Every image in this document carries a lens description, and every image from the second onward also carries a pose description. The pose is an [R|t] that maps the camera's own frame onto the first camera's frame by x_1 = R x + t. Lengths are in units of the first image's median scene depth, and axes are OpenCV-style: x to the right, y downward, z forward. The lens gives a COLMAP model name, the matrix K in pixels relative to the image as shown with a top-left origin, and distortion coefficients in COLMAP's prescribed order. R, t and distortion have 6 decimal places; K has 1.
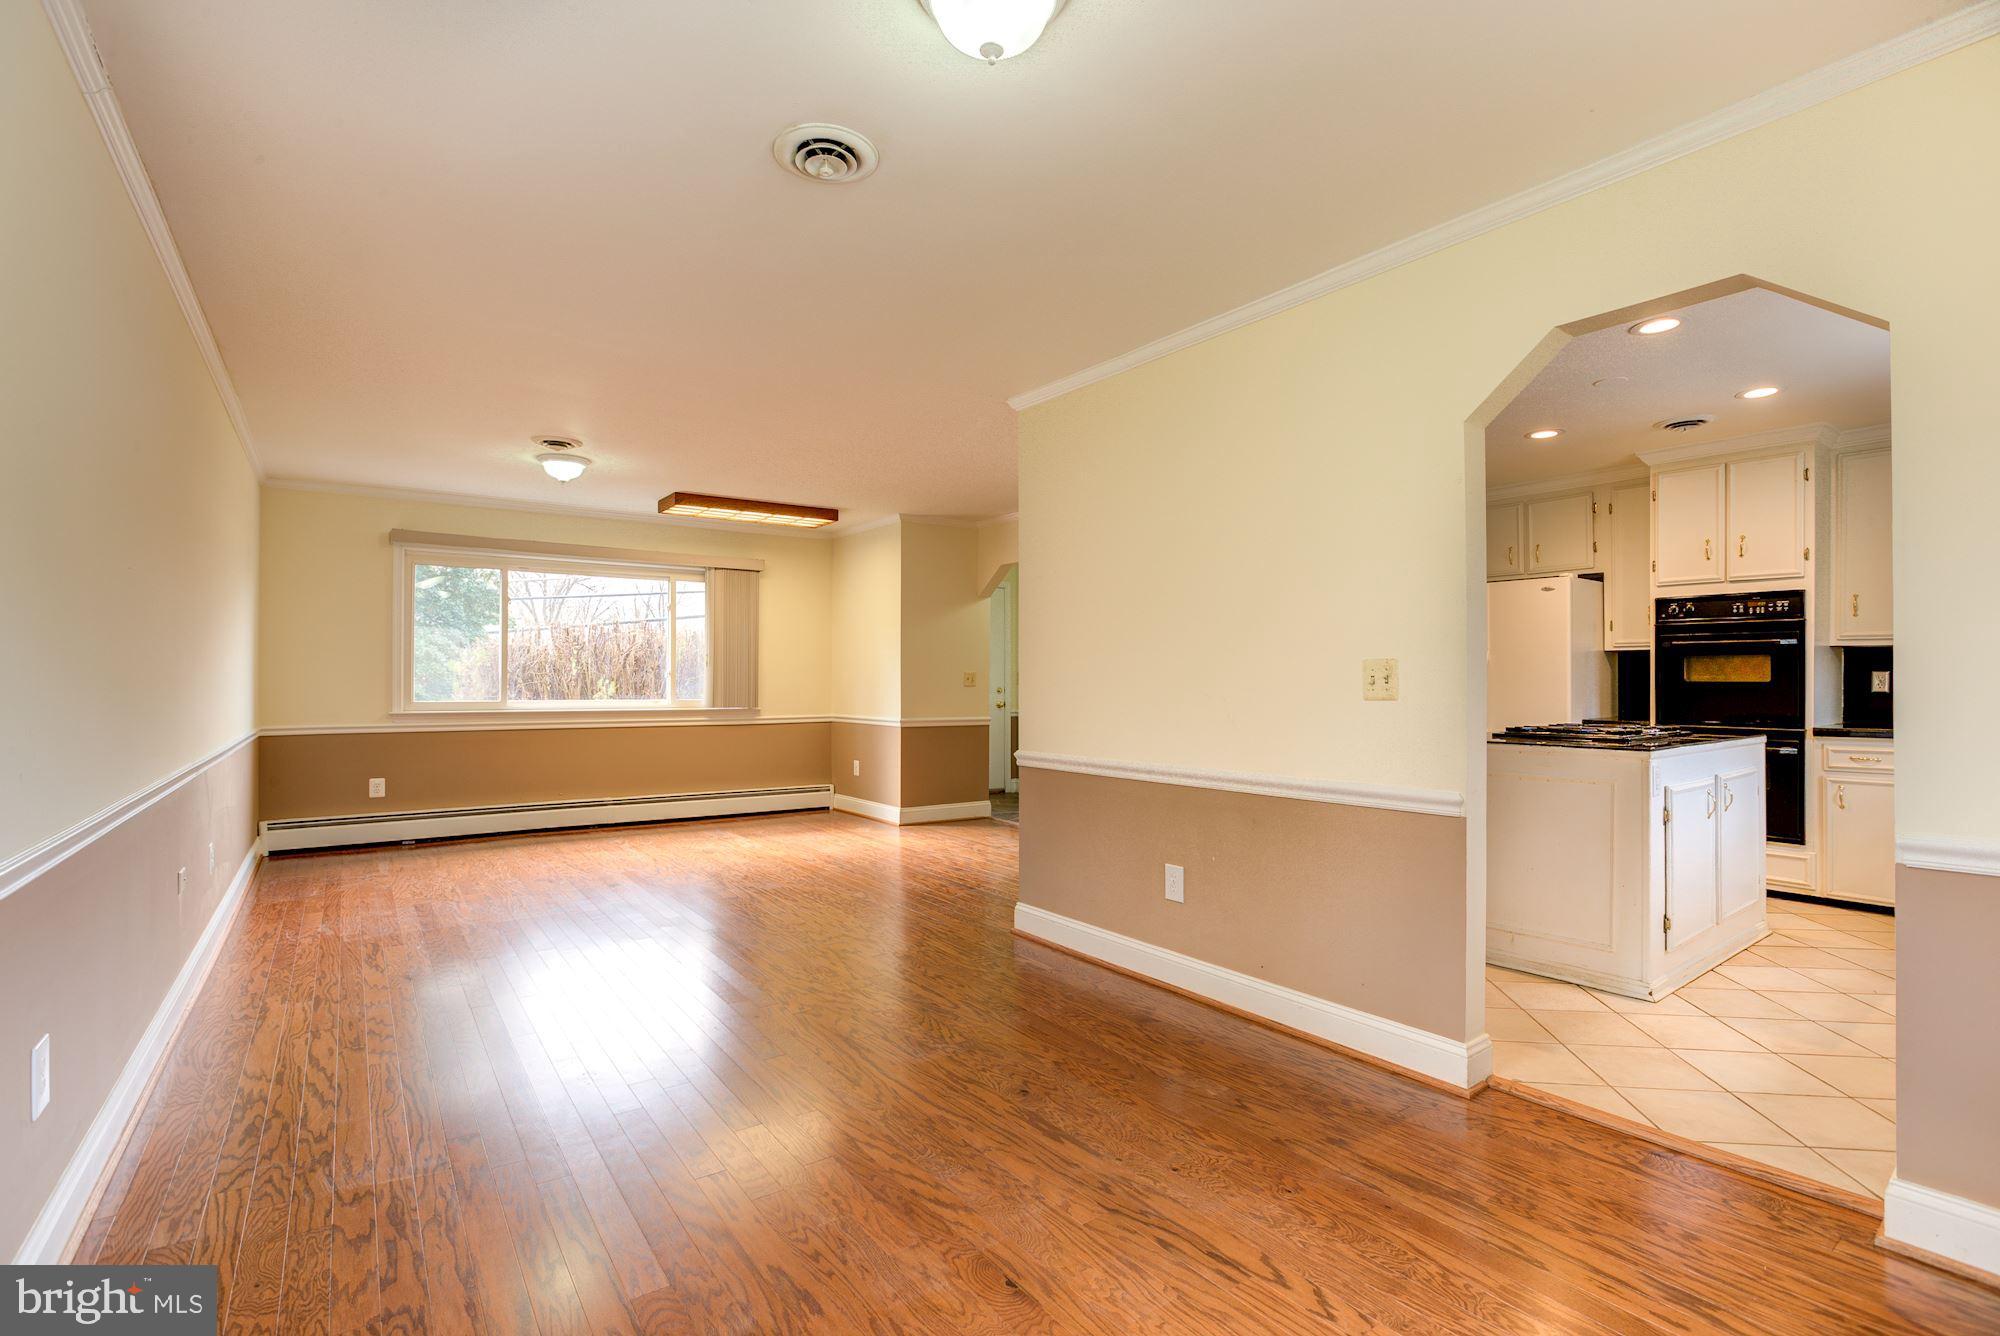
lens RADIAL K [[916.3, 0, 997.7], [0, 916.3, 662.0], [0, 0, 1]] dist [-0.046630, 0.016977]
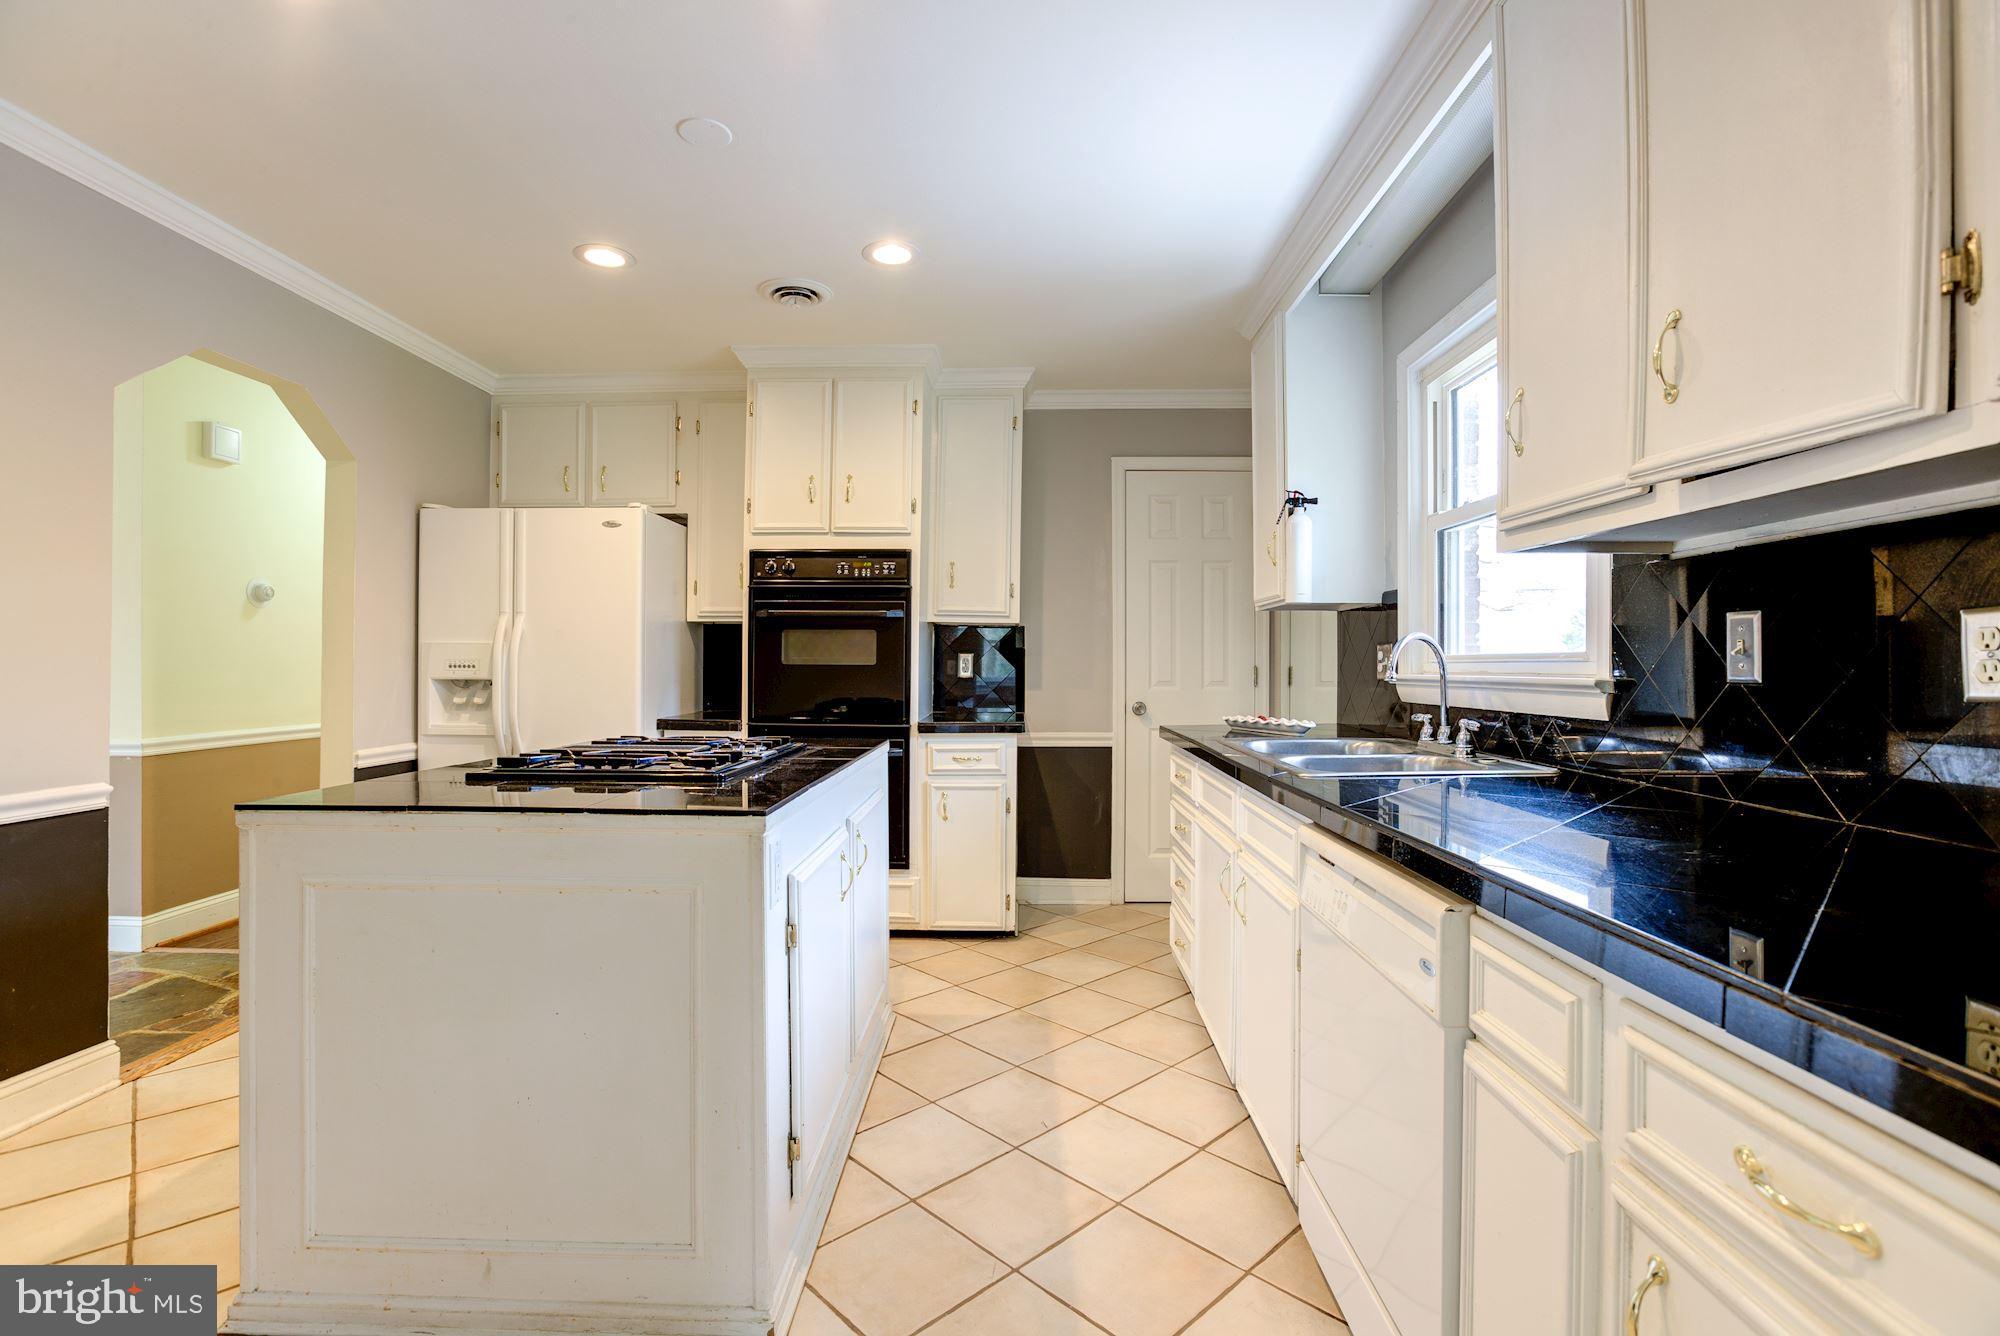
lens RADIAL K [[916.3, 0, 997.7], [0, 916.3, 662.0], [0, 0, 1]] dist [-0.046630, 0.016977]
pose [[0.608453, 0.004369, 0.793578, 0.291861], [-0.014119, 0.999886, 0.005320, 0.013714], [-0.793465, -0.014442, 0.608445, 0.423639]]
